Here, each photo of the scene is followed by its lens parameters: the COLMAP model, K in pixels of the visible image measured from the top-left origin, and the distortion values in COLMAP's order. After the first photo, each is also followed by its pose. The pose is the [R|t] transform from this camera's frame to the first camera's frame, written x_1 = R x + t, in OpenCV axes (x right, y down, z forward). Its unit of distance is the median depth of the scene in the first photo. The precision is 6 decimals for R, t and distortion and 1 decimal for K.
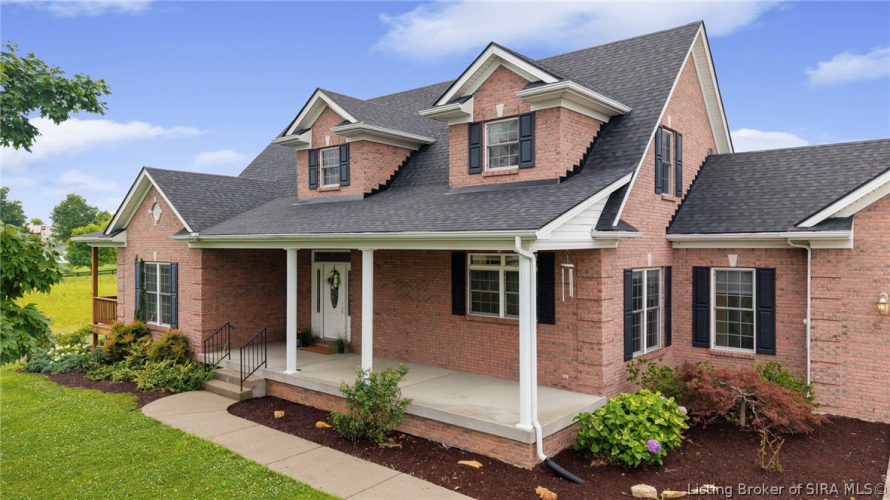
lens RADIAL K [[616.1, 0, 445.0], [0, 616.1, 250.0], [0, 0, 1]] dist [0.003542, -0.002014]
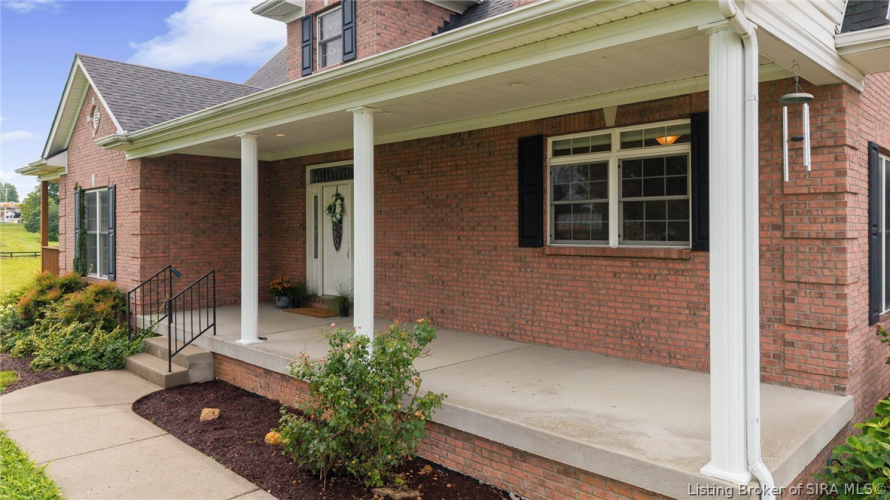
lens RADIAL K [[621.7, 0, 444.8], [0, 621.7, 233.4], [0, 0, 1]] dist [-0.003085, 0.000665]
pose [[0.996913, -0.000548, -0.078515, -0.012032], [0.000580, 1.000000, 0.000391, 0.091286], [0.078514, -0.000436, 0.996913, 0.405909]]
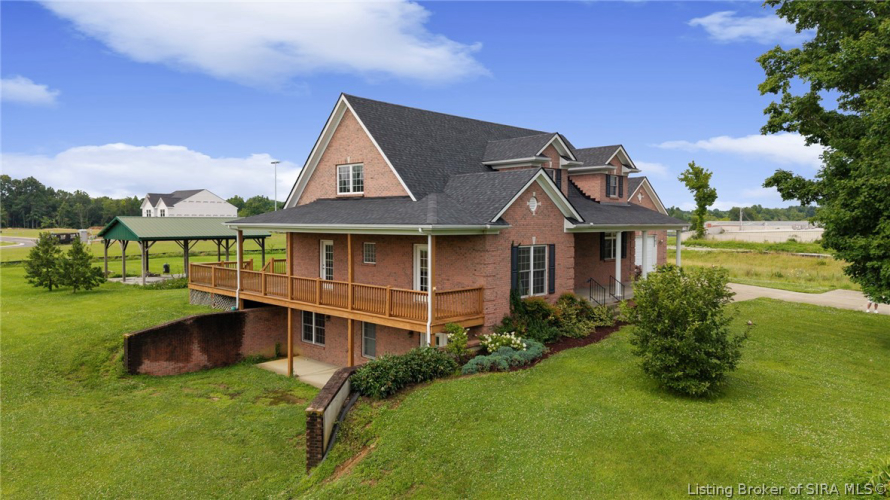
lens RADIAL K [[616.1, 0, 445.0], [0, 616.1, 250.0], [0, 0, 1]] dist [0.003542, -0.002014]
pose [[0.054318, -0.049159, 0.997313, -2.187439], [0.003335, 0.998791, 0.049050, -0.040742], [-0.998518, 0.000662, 0.054416, 1.421712]]
